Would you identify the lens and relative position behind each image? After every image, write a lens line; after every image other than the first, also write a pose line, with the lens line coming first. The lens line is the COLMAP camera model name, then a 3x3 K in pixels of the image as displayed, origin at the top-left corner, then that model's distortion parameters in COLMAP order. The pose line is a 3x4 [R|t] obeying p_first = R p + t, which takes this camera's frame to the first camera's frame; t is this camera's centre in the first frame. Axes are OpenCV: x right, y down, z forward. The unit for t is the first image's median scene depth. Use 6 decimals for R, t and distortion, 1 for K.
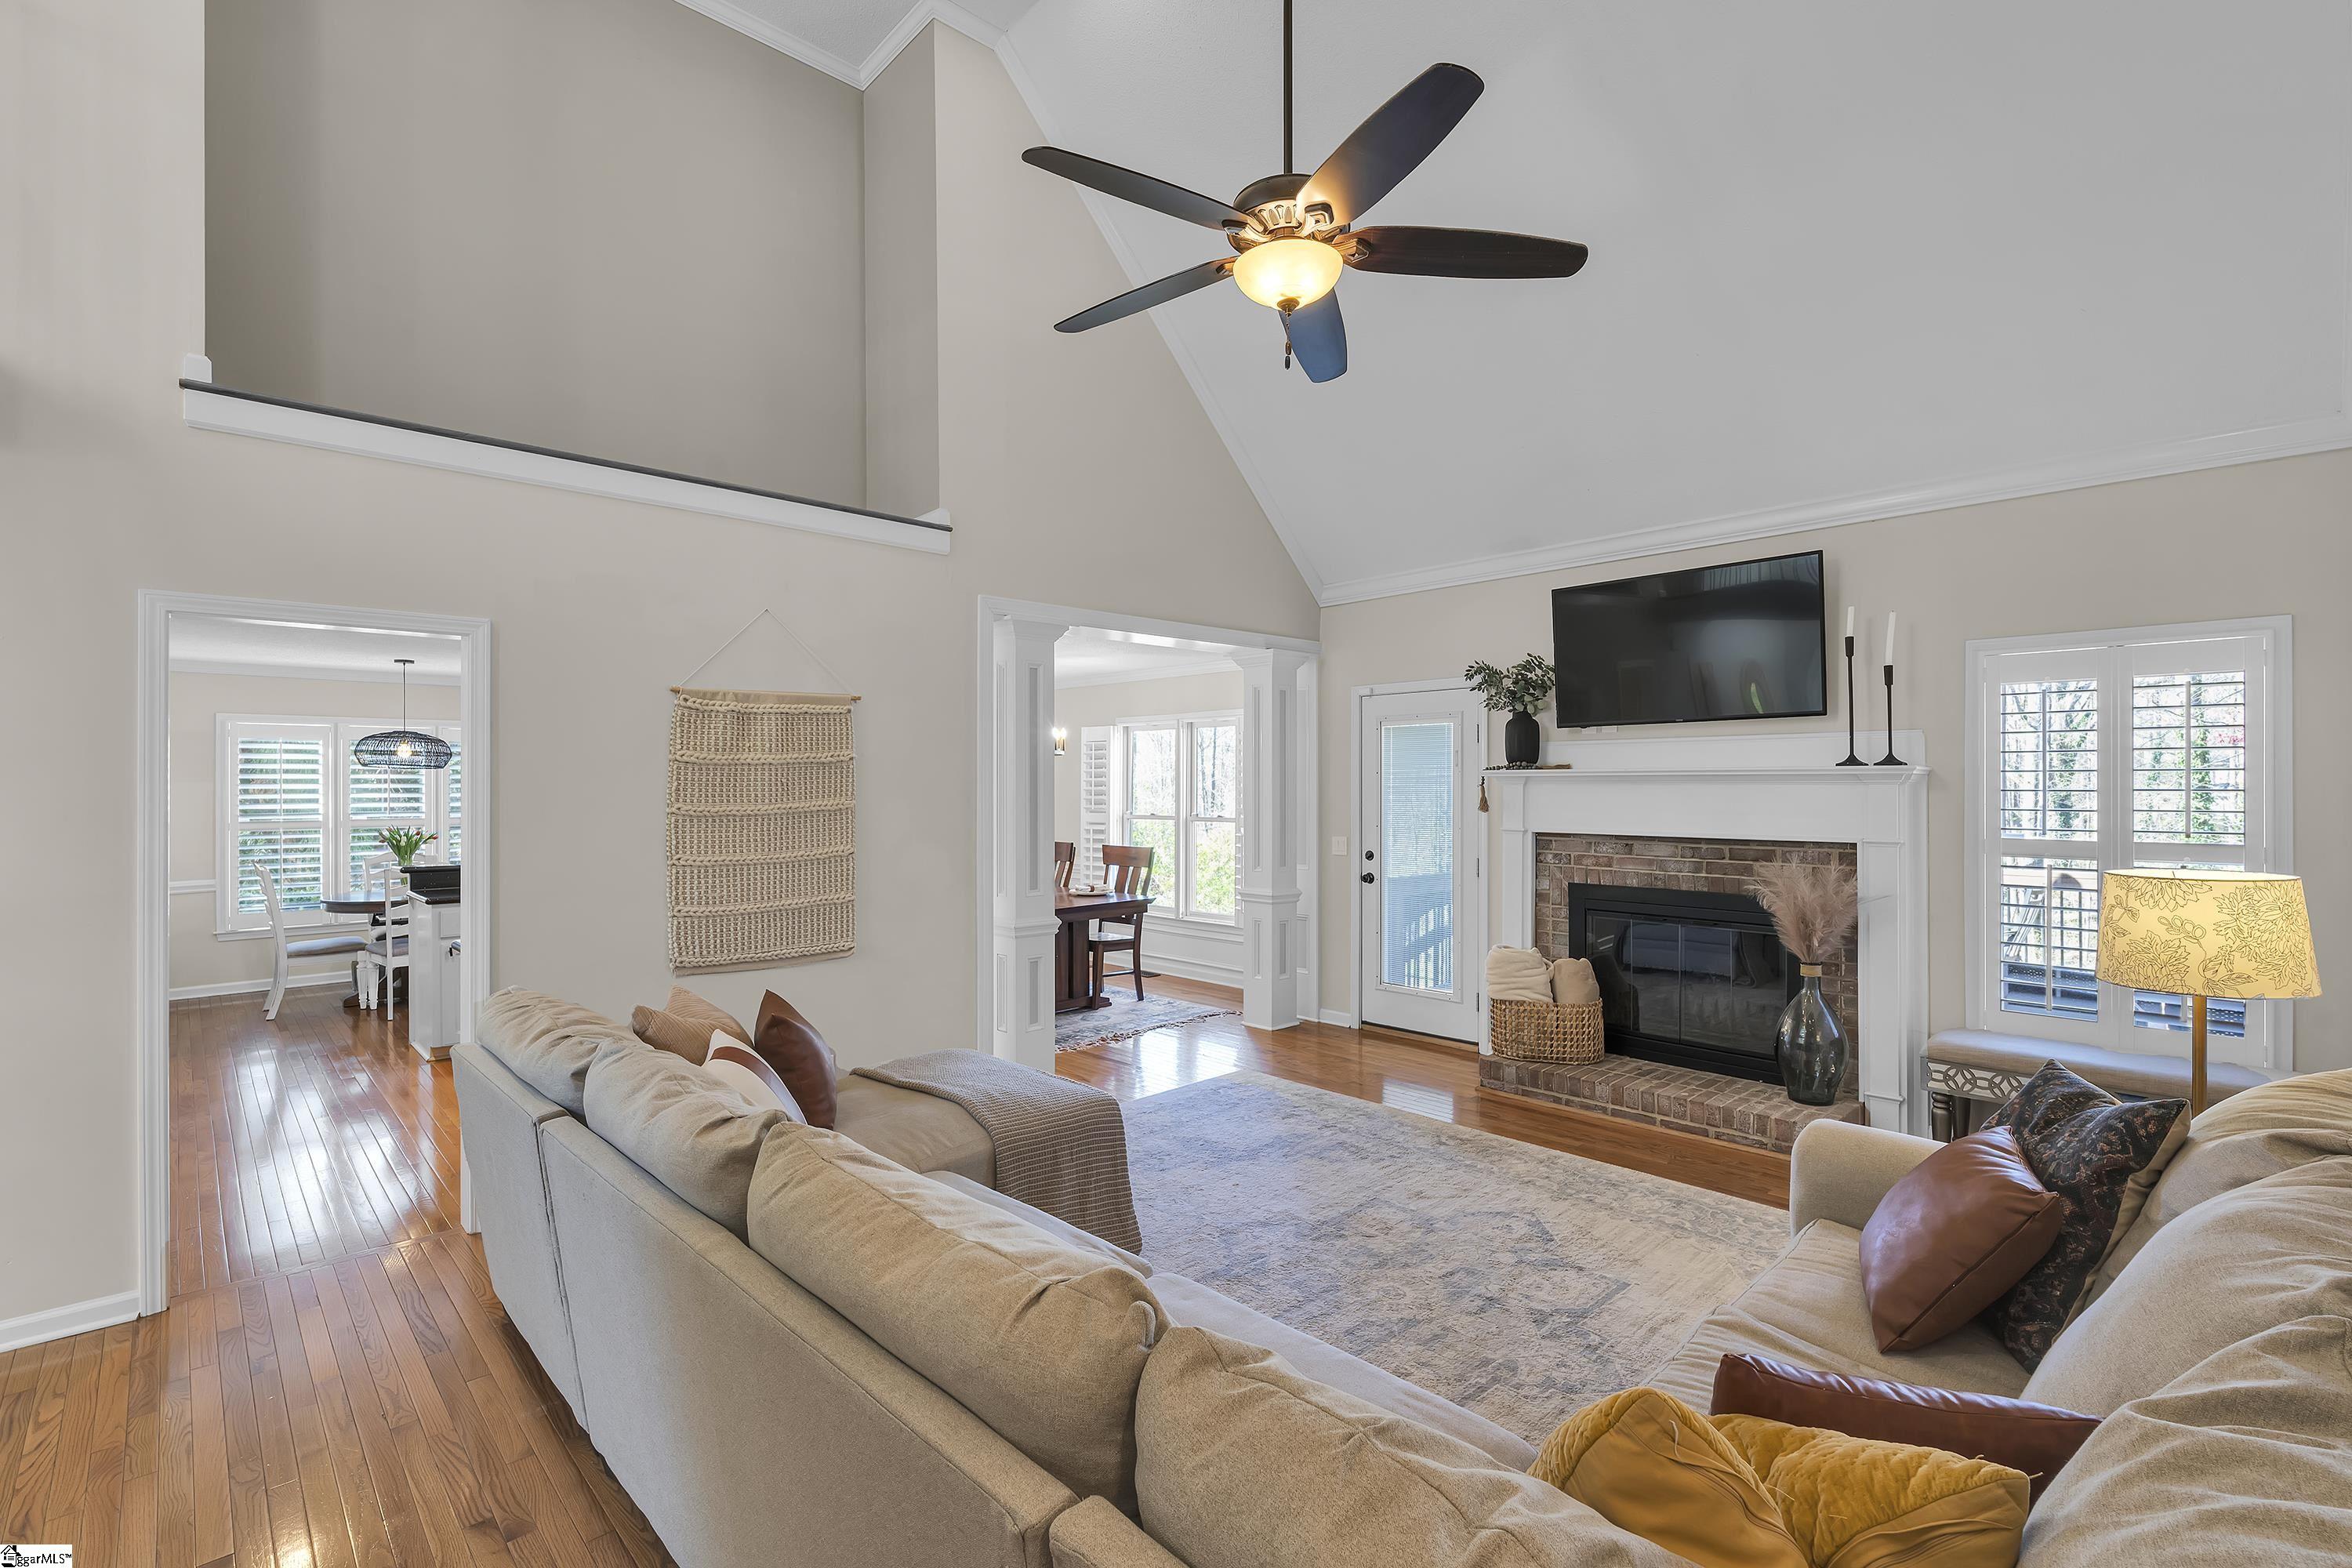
lens RADIAL K [[1058.4, 0, 1176.0], [0, 1058.4, 784.0], [0, 0, 1]] dist [-0.003925, -0.000080]
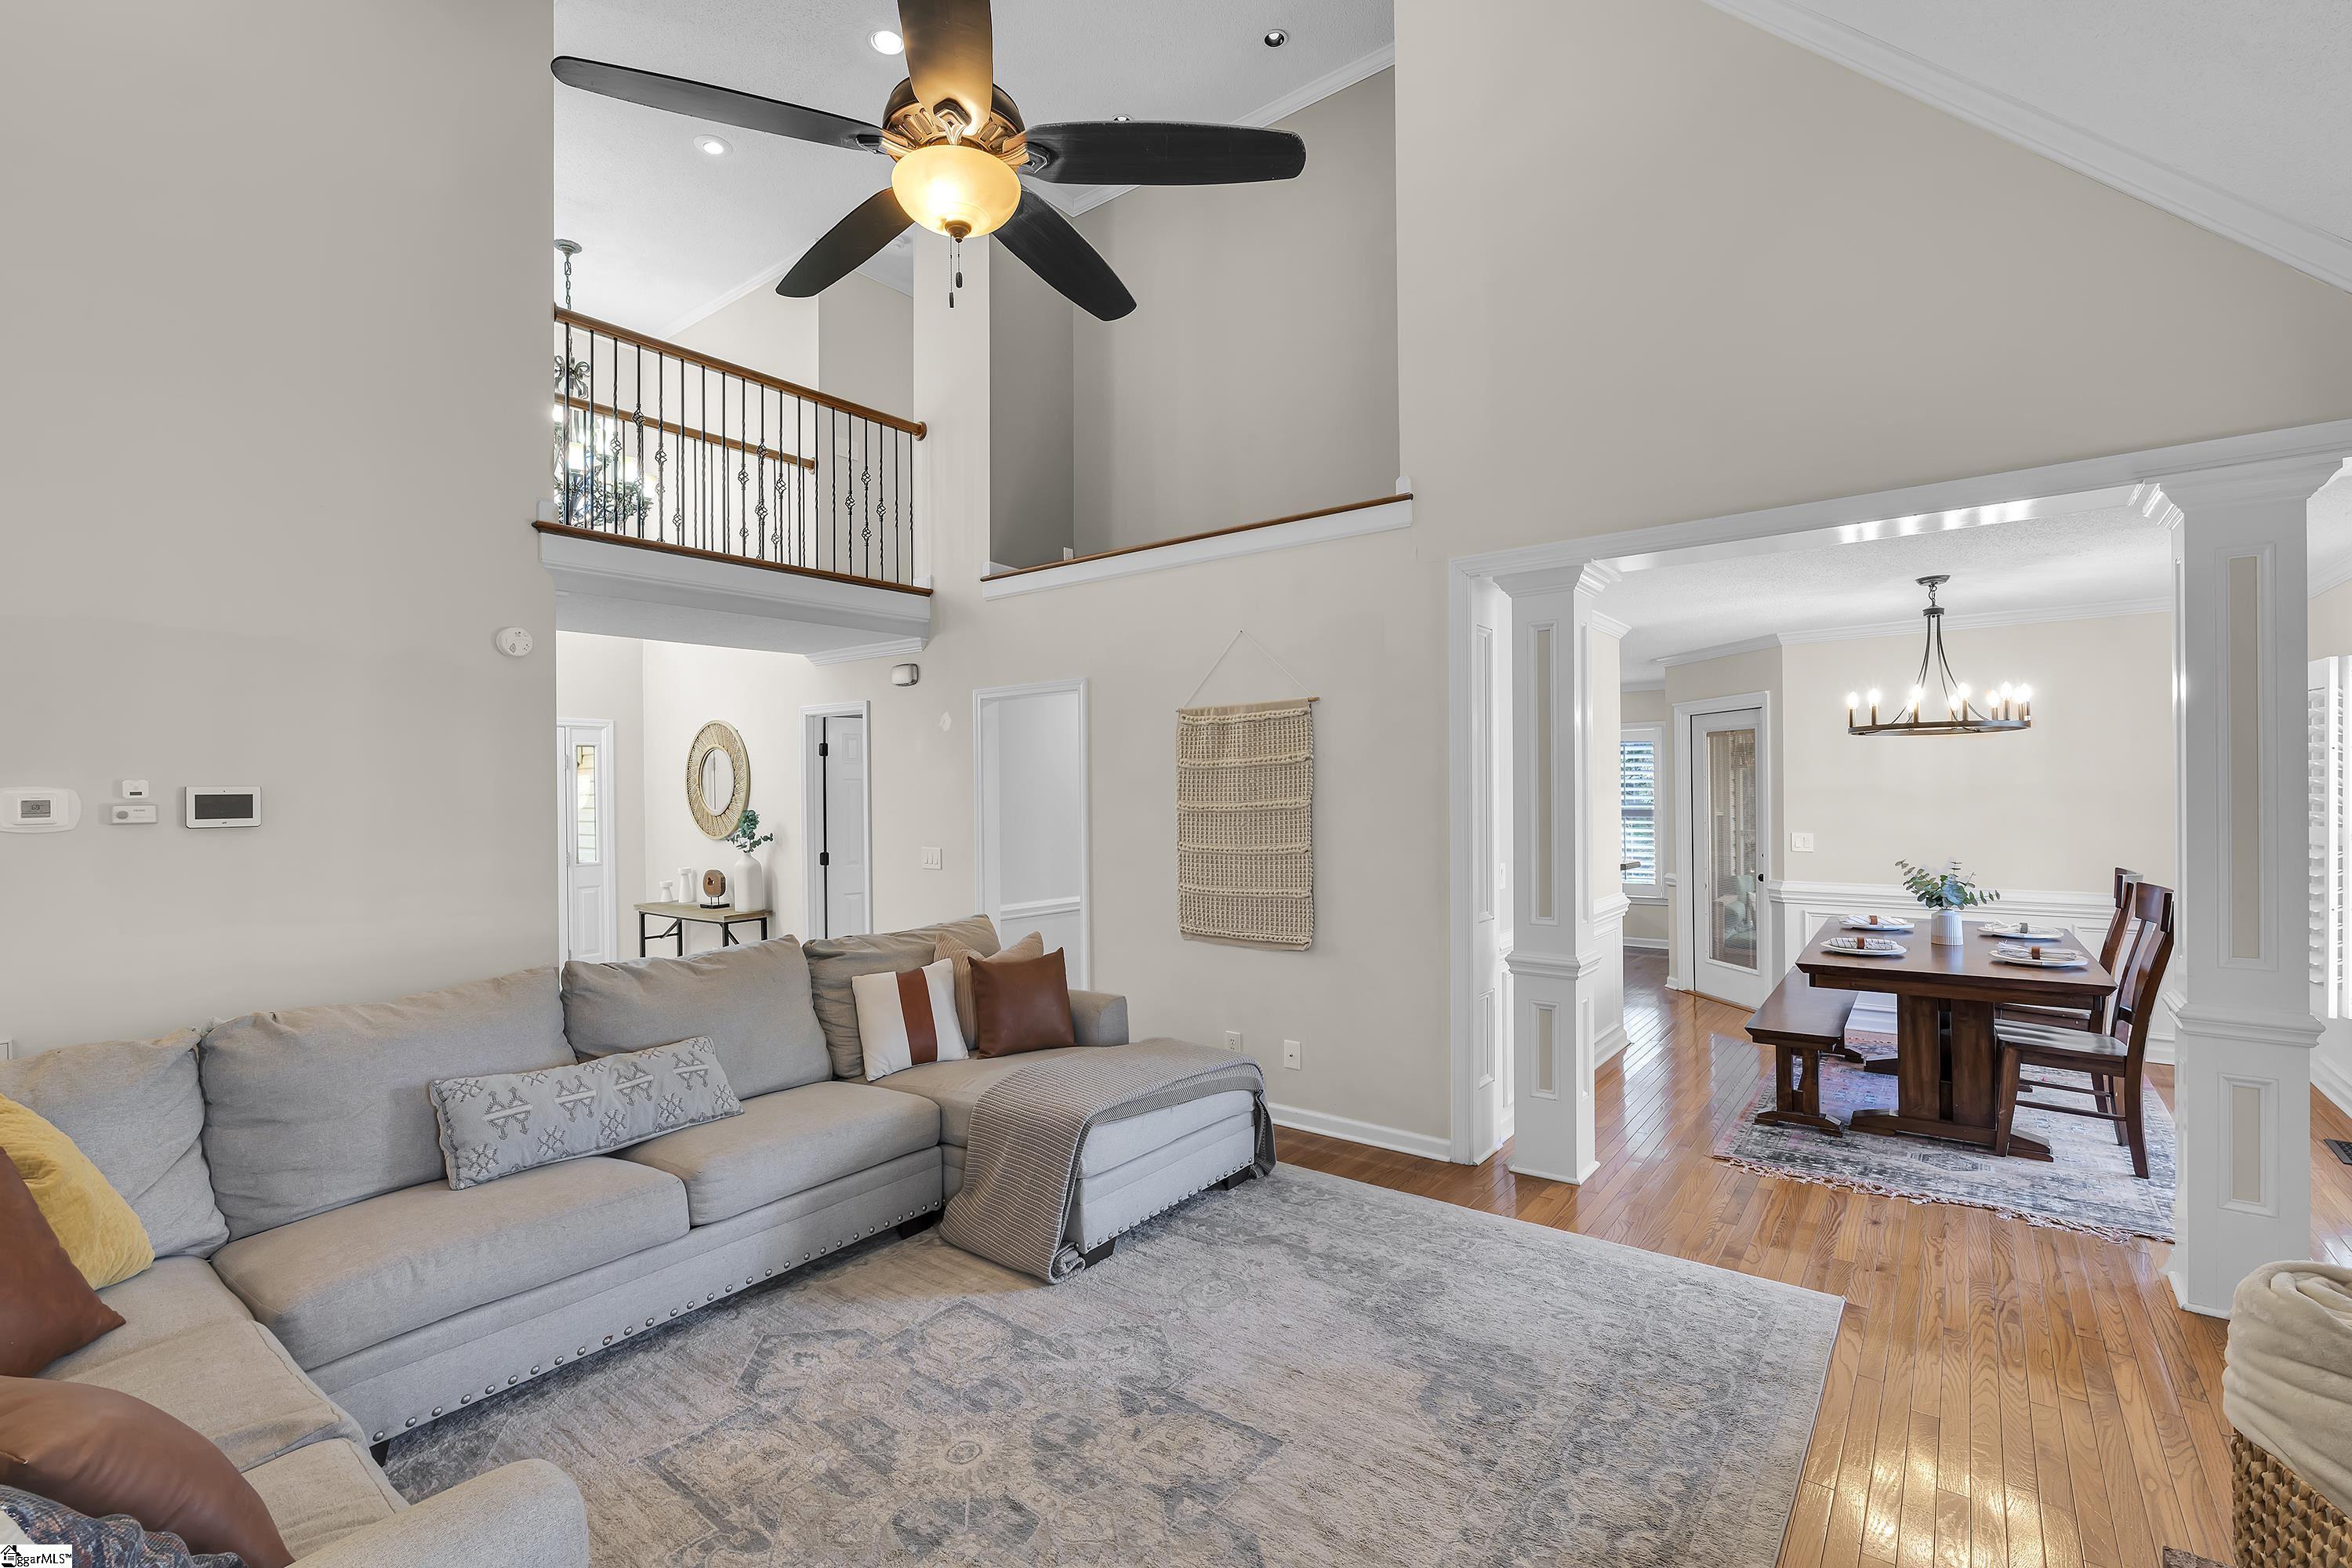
lens RADIAL K [[1037.8, 0, 1176.0], [0, 1037.8, 784.0], [0, 0, 1]] dist [-0.001311, -0.000148]
pose [[0.155188, -0.004629, -0.987874, 0.628252], [0.015217, 0.999882, -0.002295, 0.000778], [0.987768, -0.014677, 0.155240, 0.673667]]
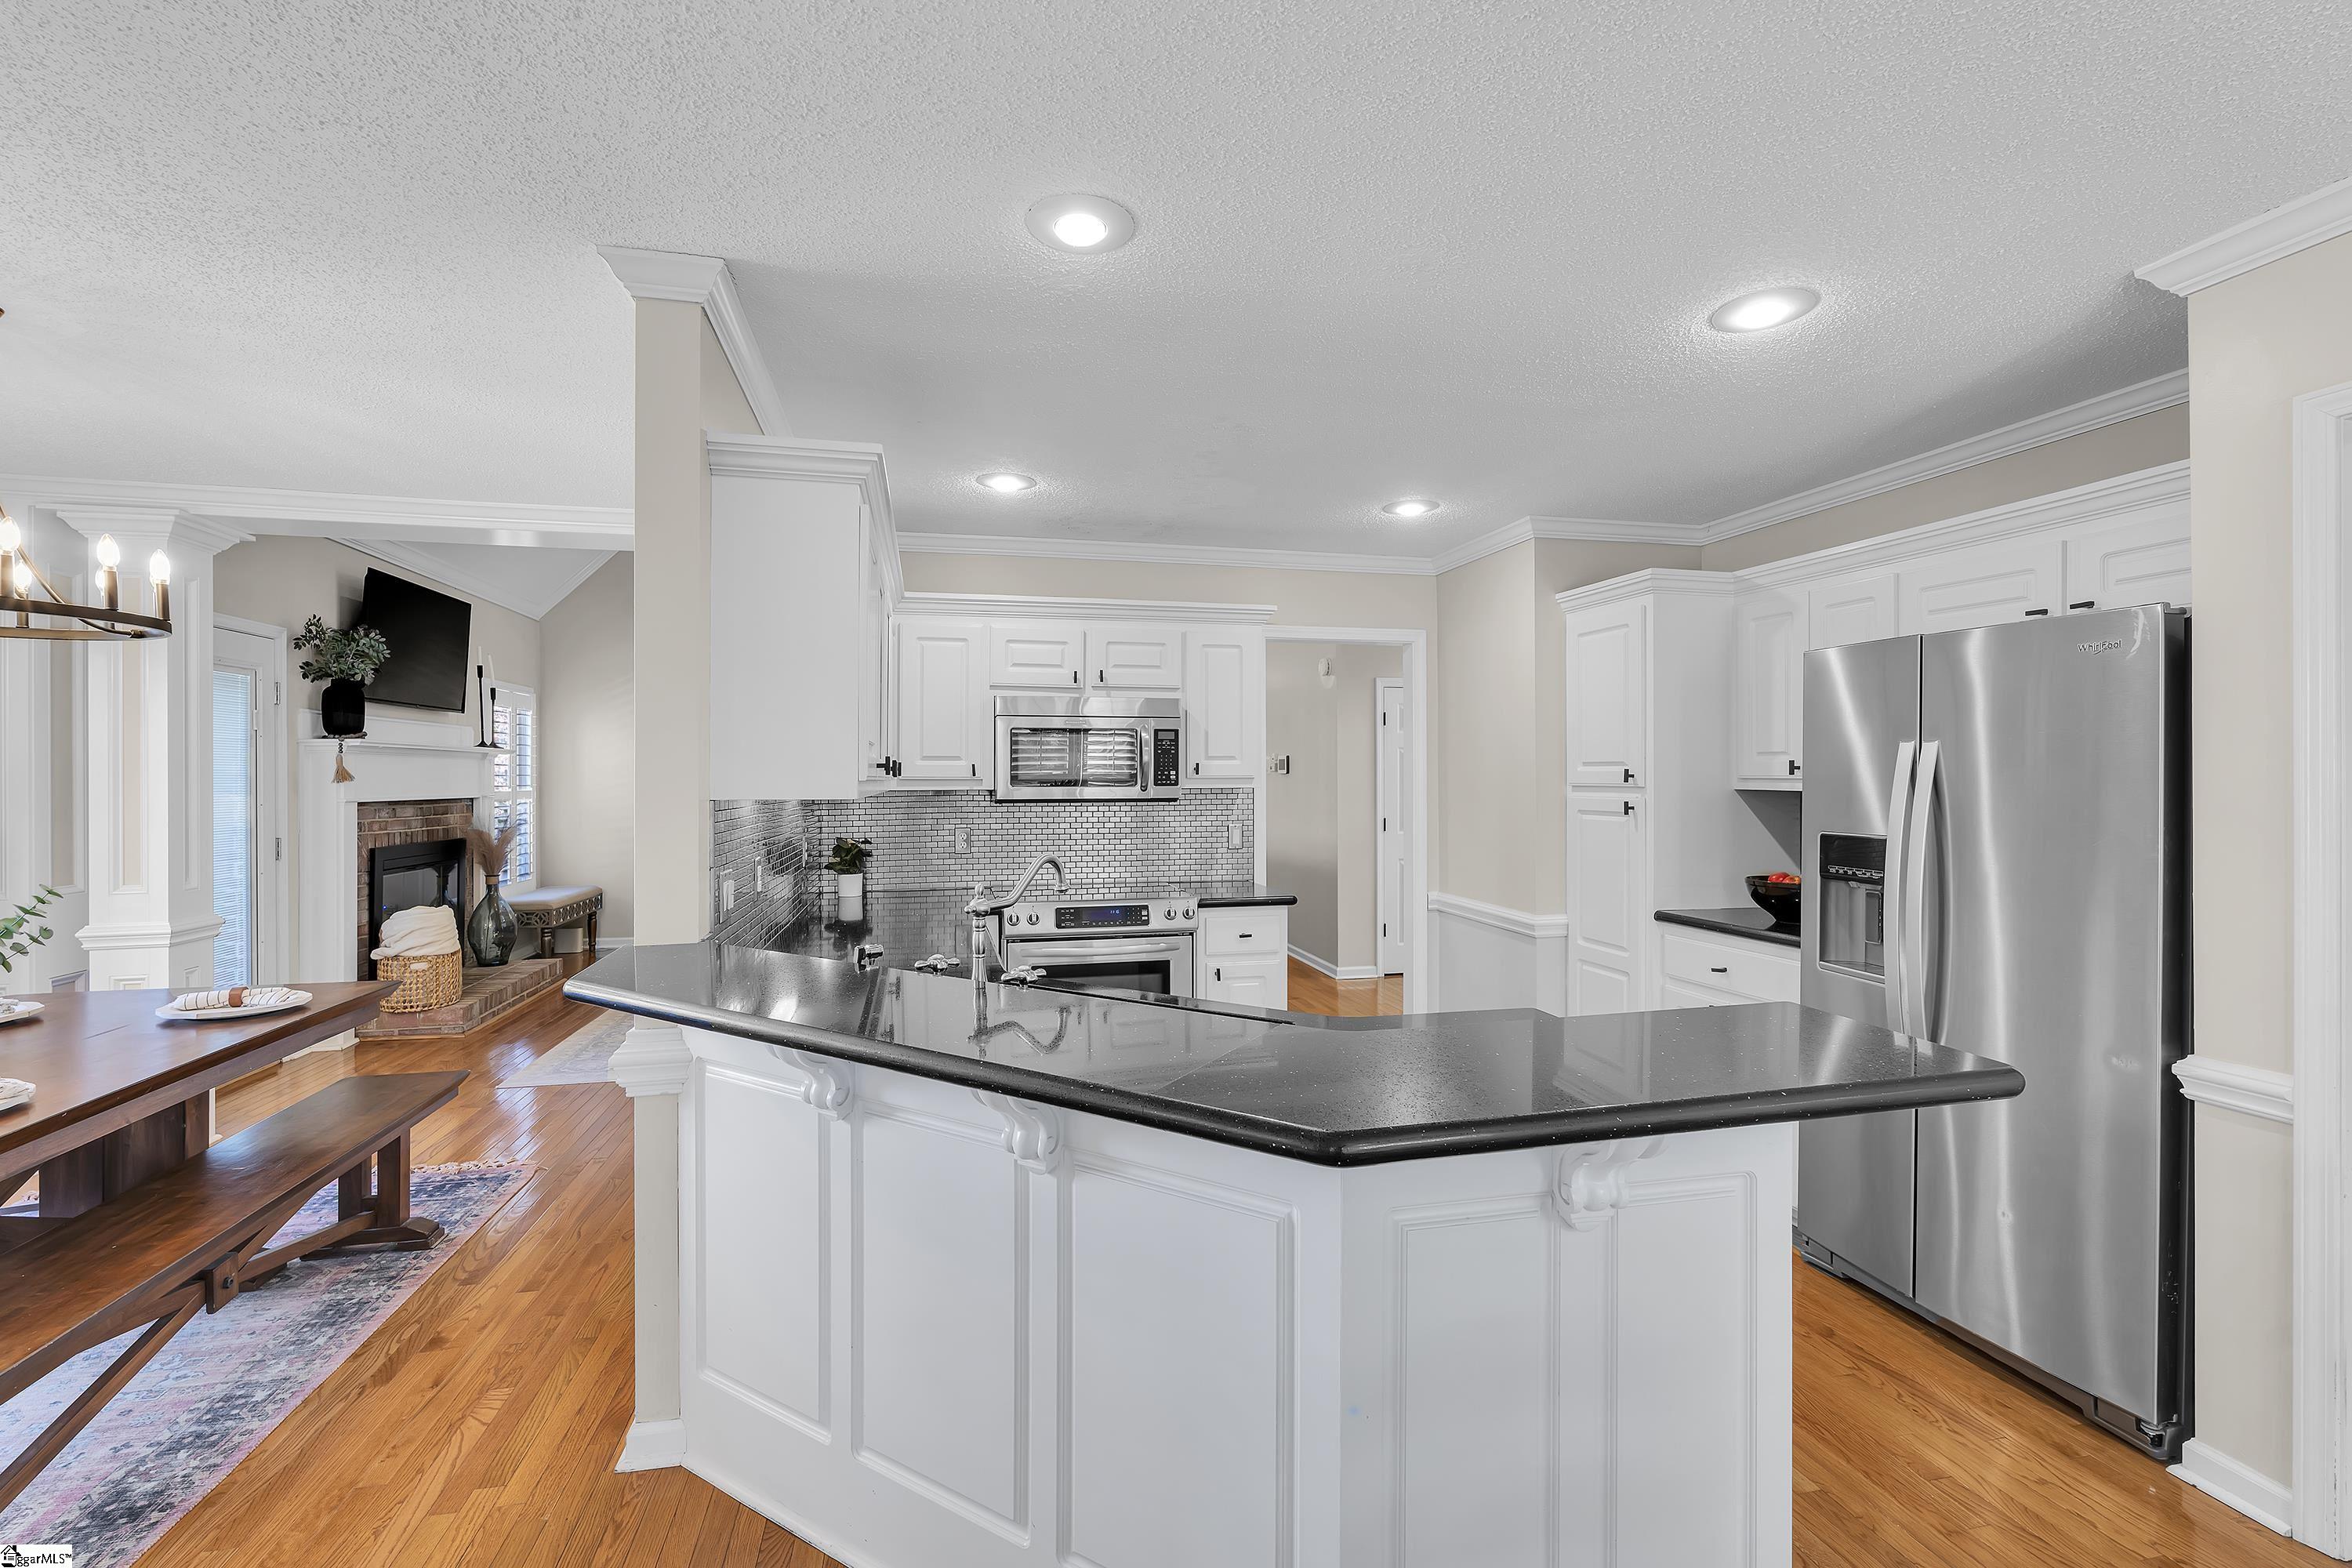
lens RADIAL K [[1034.5, 0, 1189.6], [0, 1034.5, 770.8], [0, 0, 1]] dist [0.004492, 0.000034]
pose [[-0.858669, 0.004869, 0.512507, -0.980081], [0.001073, 0.999970, -0.007702, 0.027083], [-0.512529, -0.006064, -0.858649, 1.659575]]
